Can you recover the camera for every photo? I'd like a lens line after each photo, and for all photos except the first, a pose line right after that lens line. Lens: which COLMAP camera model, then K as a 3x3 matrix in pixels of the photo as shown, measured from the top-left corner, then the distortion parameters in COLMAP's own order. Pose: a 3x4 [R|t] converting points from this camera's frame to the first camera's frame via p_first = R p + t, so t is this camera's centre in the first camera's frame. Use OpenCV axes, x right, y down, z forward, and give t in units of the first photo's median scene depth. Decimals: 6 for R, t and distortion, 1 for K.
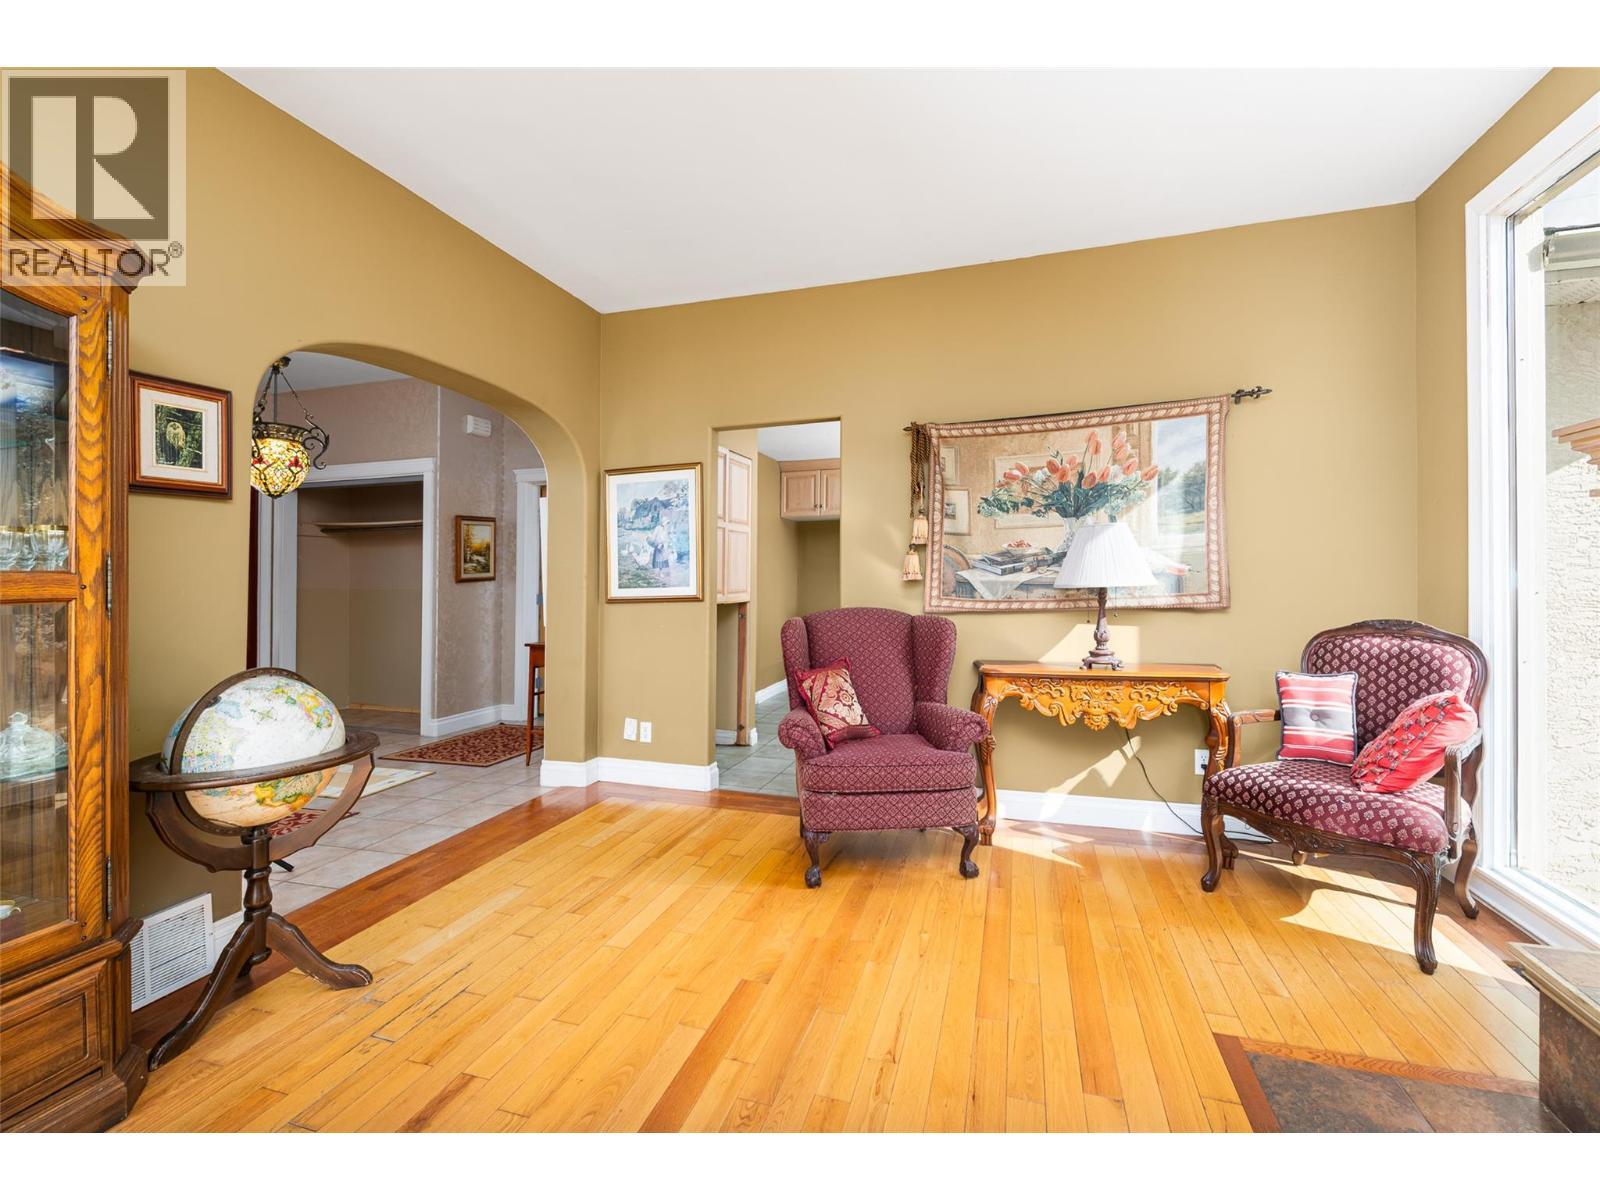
lens RADIAL K [[686.5, 0, 805.2], [0, 686.5, 578.4], [0, 0, 1]] dist [0.003131, 0.000075]
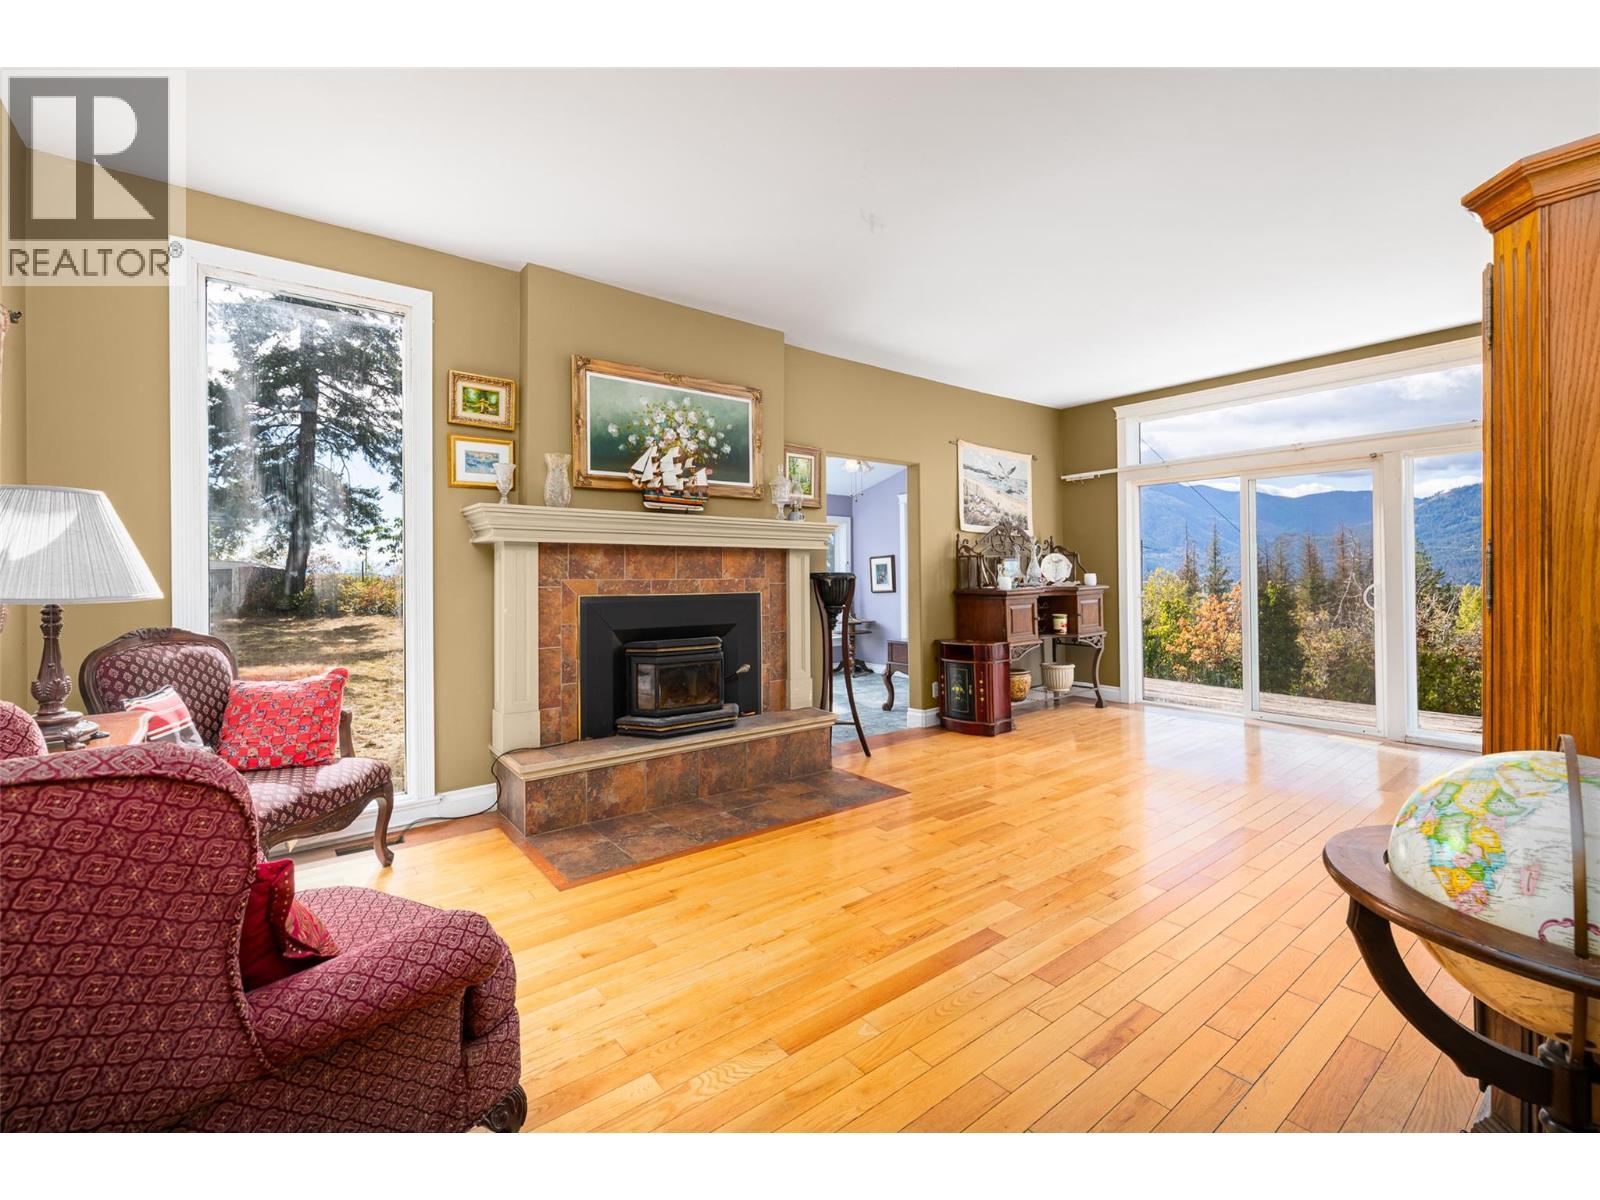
lens RADIAL K [[686.5, 0, 805.2], [0, 686.5, 578.4], [0, 0, 1]] dist [0.003131, 0.000075]
pose [[-0.823565, 0.009691, 0.567139, -0.360856], [0.012726, 0.999918, 0.001393, 0.000754], [-0.567079, 0.008364, -0.823621, 1.029057]]
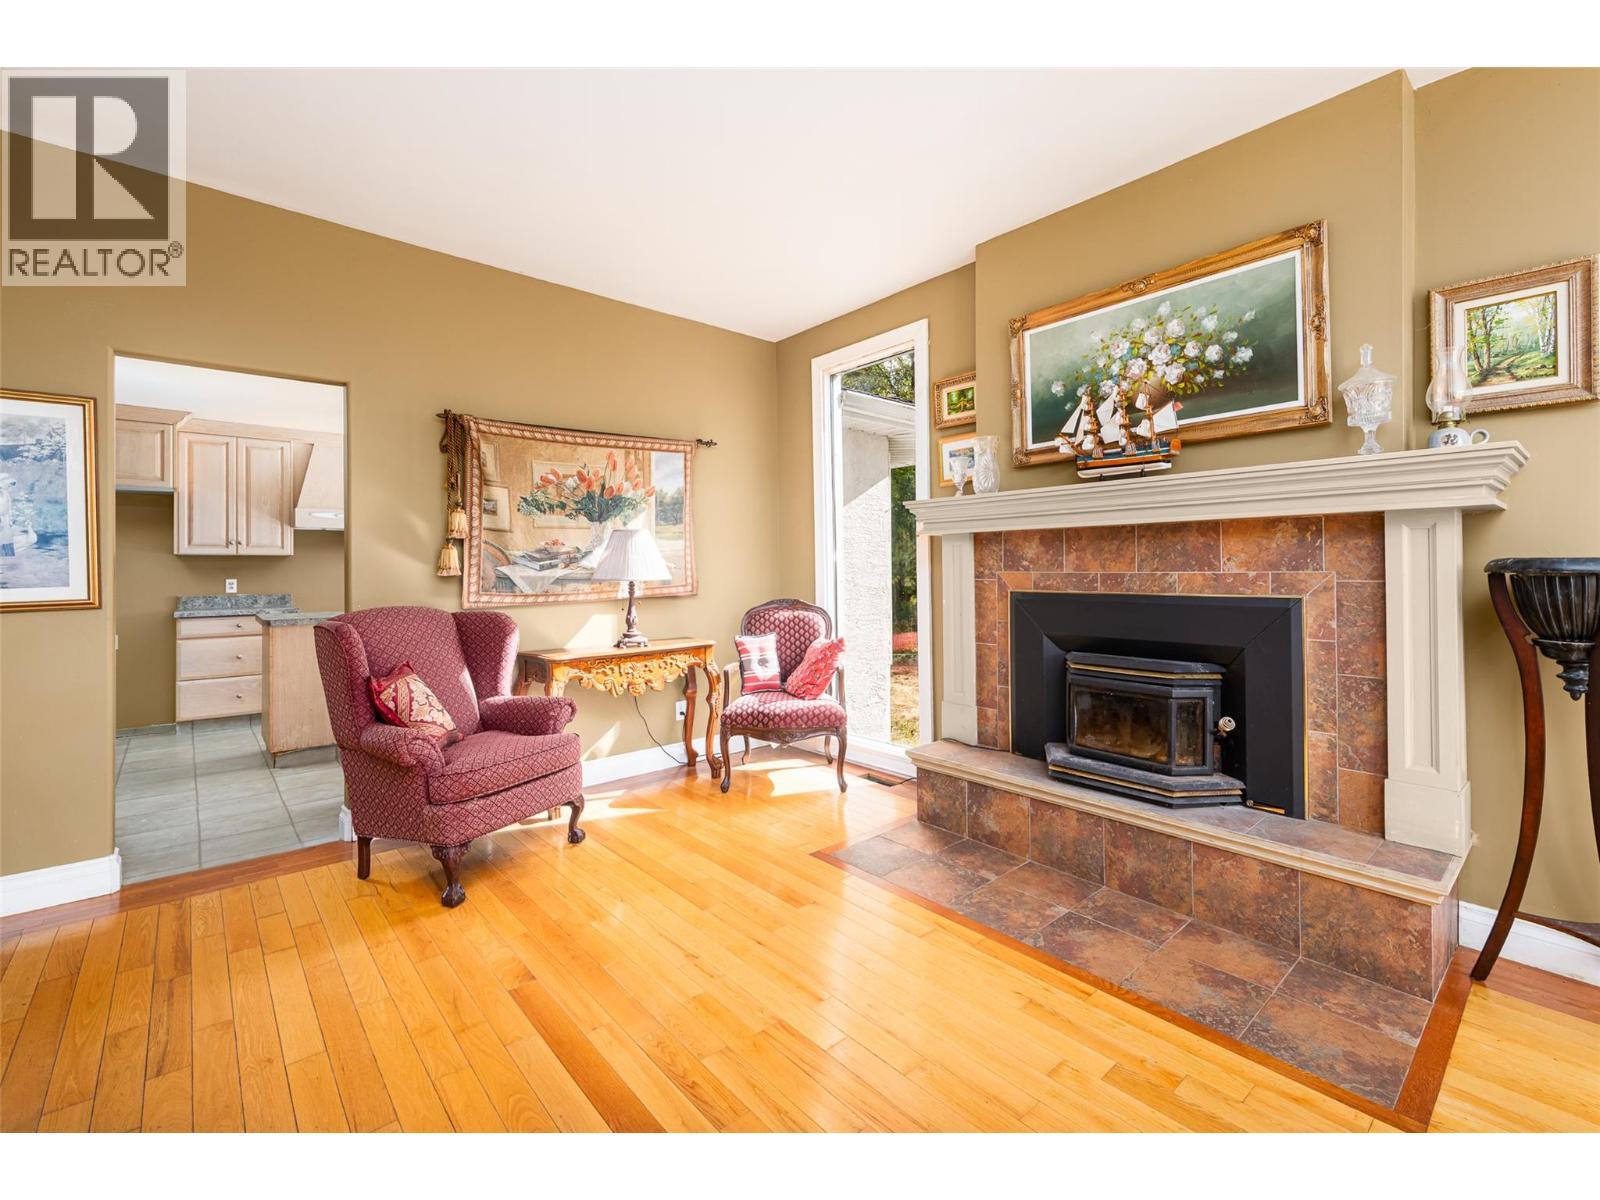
lens RADIAL K [[686.9, 0, 800.5], [0, 686.9, 573.2], [0, 0, 1]] dist [0.000411, -0.000207]
pose [[0.520923, 0.002509, 0.853600, -0.428335], [0.002802, 0.999985, -0.004650, 0.005136], [-0.853599, 0.004814, 0.520908, 0.093560]]
